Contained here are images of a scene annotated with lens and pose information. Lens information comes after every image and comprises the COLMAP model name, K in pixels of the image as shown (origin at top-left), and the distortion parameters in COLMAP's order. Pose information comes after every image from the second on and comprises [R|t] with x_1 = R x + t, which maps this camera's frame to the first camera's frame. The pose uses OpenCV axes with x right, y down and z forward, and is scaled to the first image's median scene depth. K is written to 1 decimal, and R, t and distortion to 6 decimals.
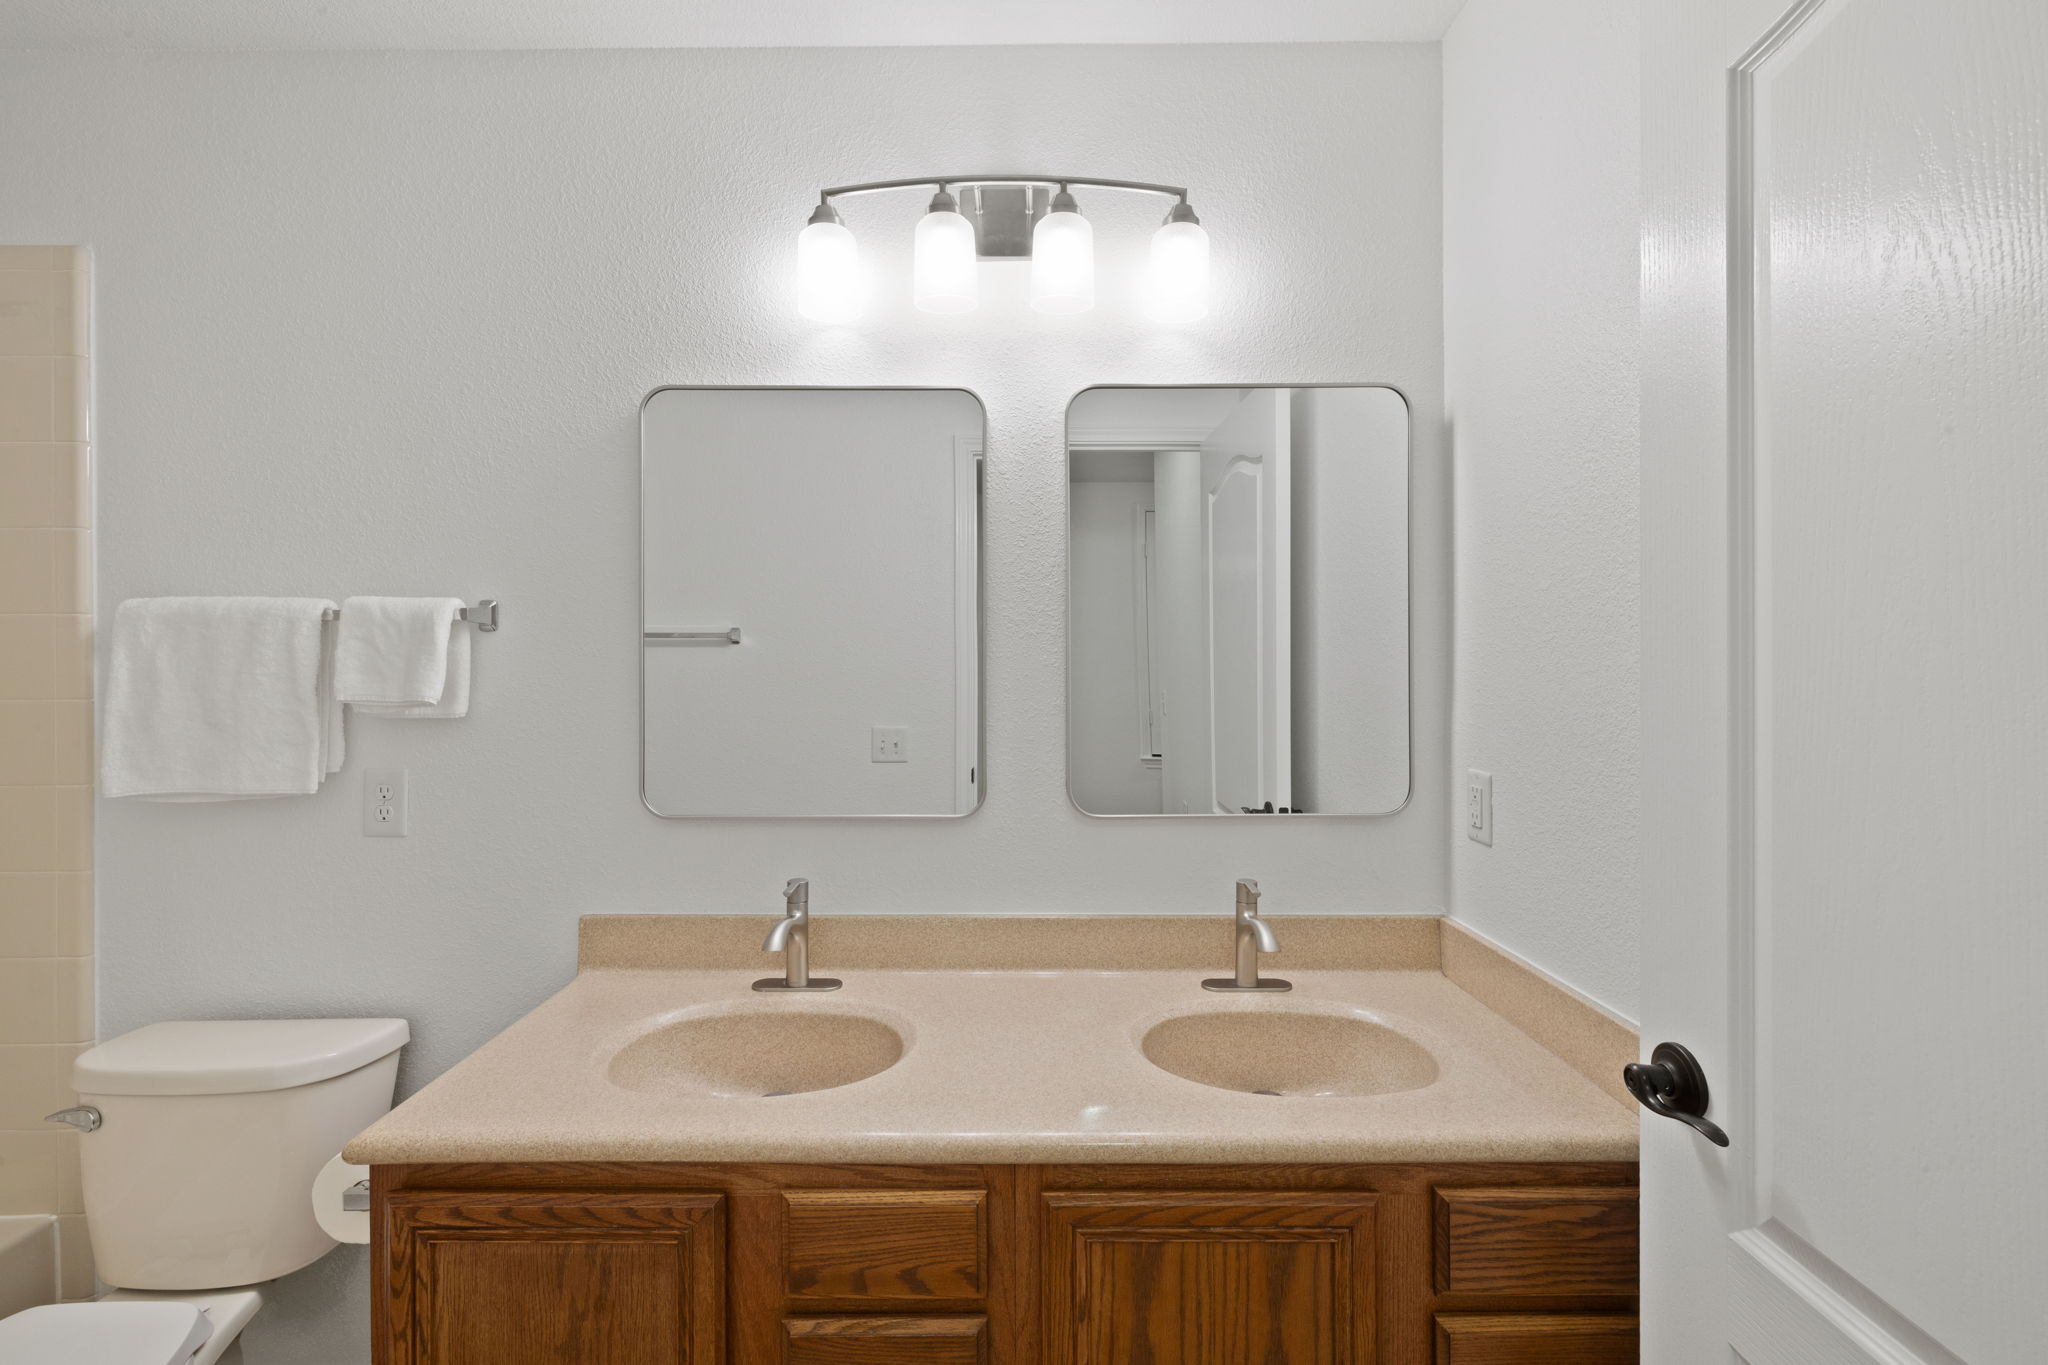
lens RADIAL K [[833.0, 0, 1022.4], [0, 833.0, 657.5], [0, 0, 1]] dist [0.000913, -0.000442]
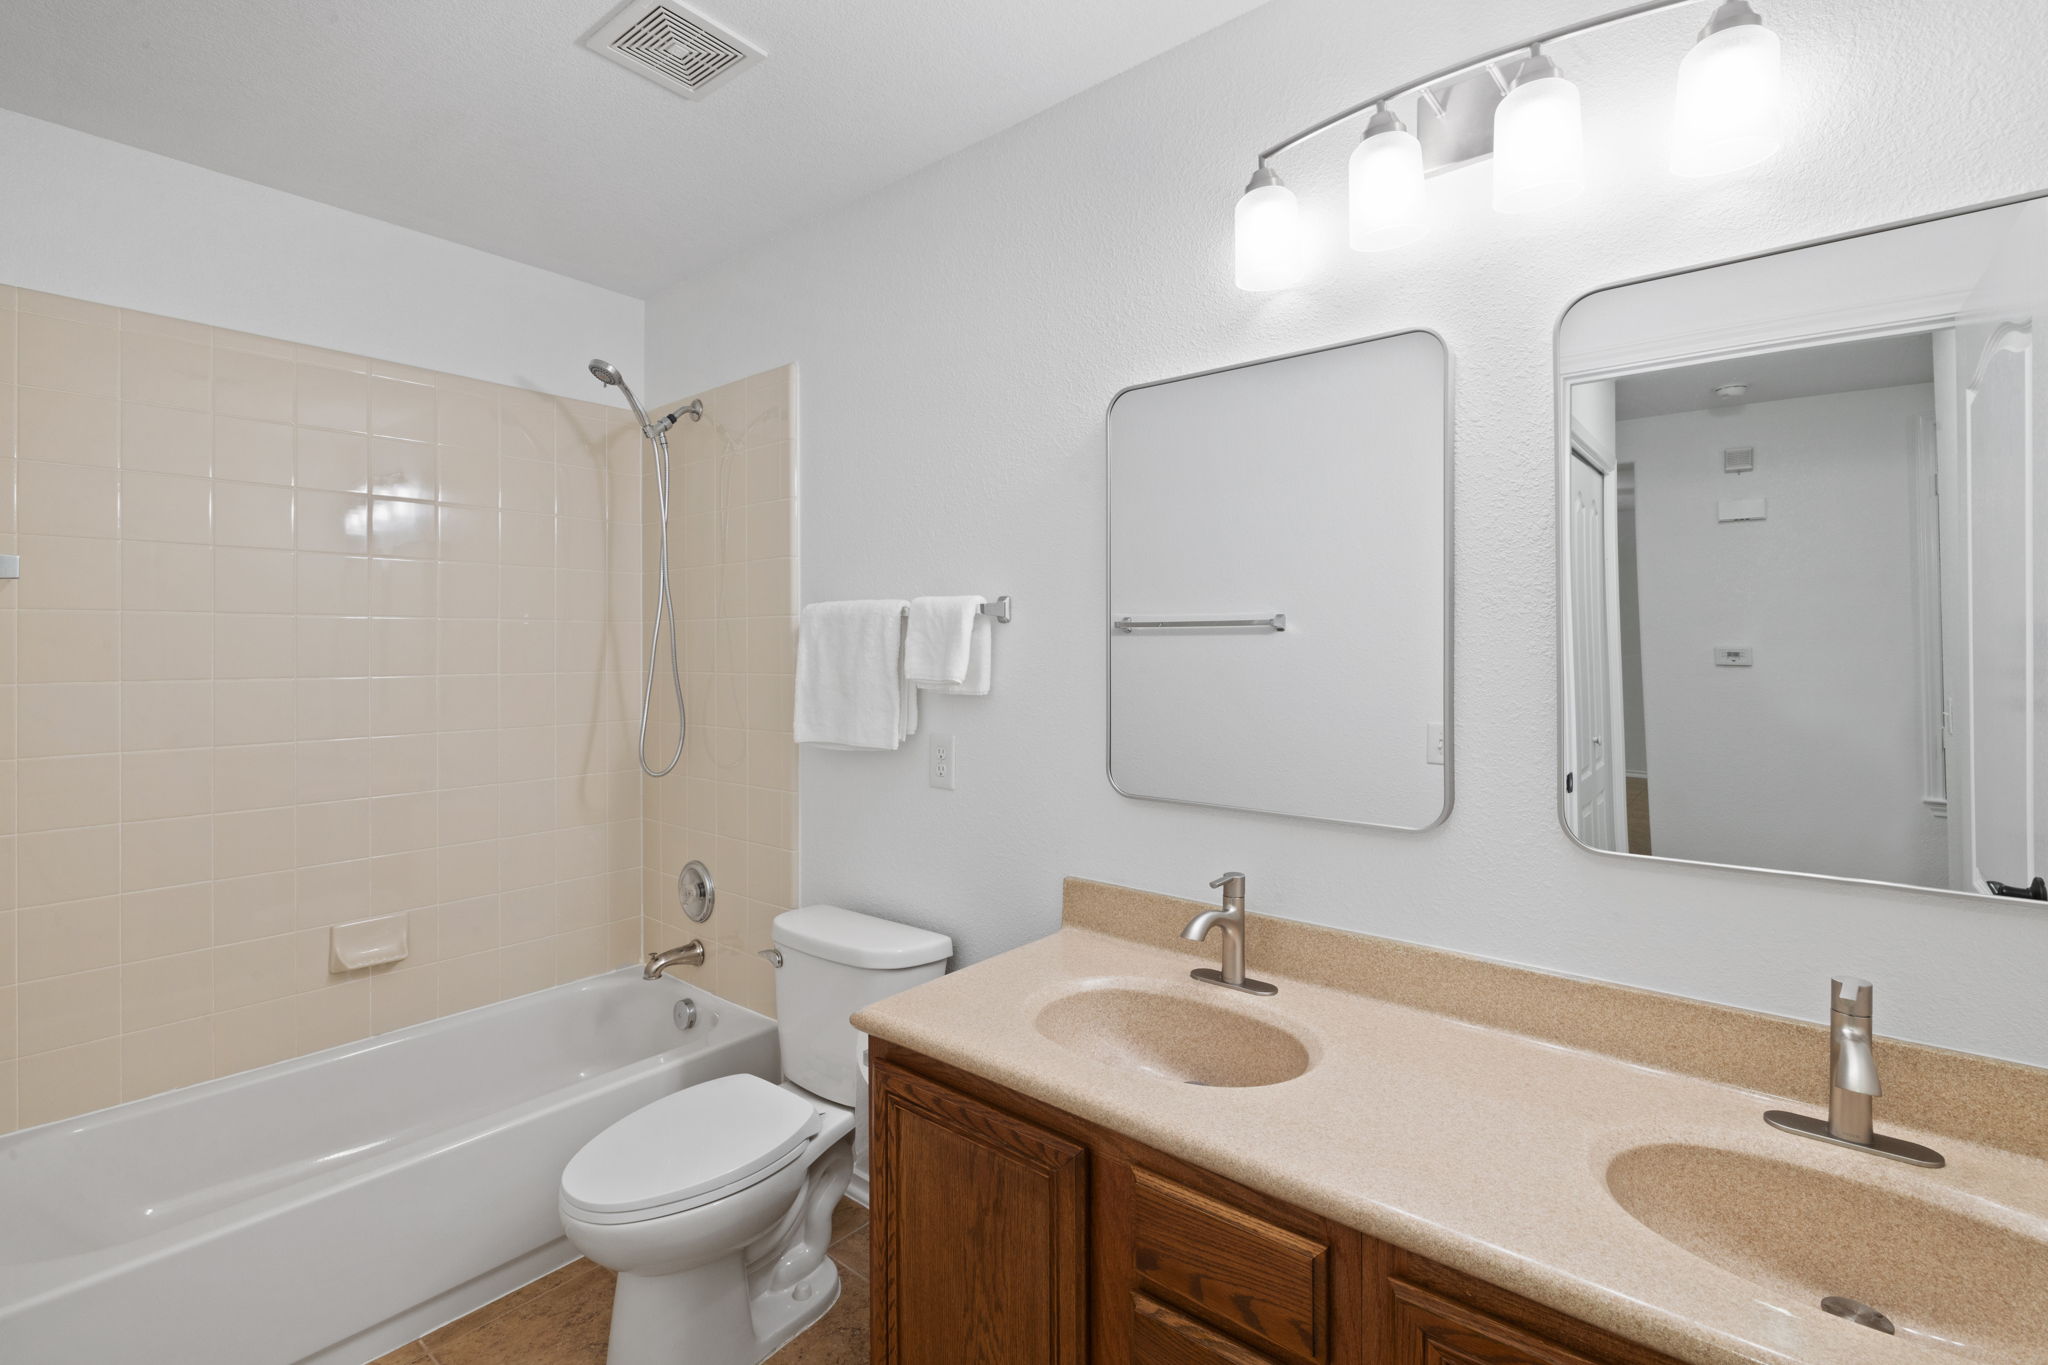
lens RADIAL K [[877.4, 0, 1018.3], [0, 877.4, 645.9], [0, 0, 1]] dist [-0.000408, -0.000042]
pose [[0.789112, -0.000533, -0.614249, 0.171727], [0.001210, 0.999999, 0.000687, 0.000145], [0.614248, -0.001286, 0.789112, 0.041363]]
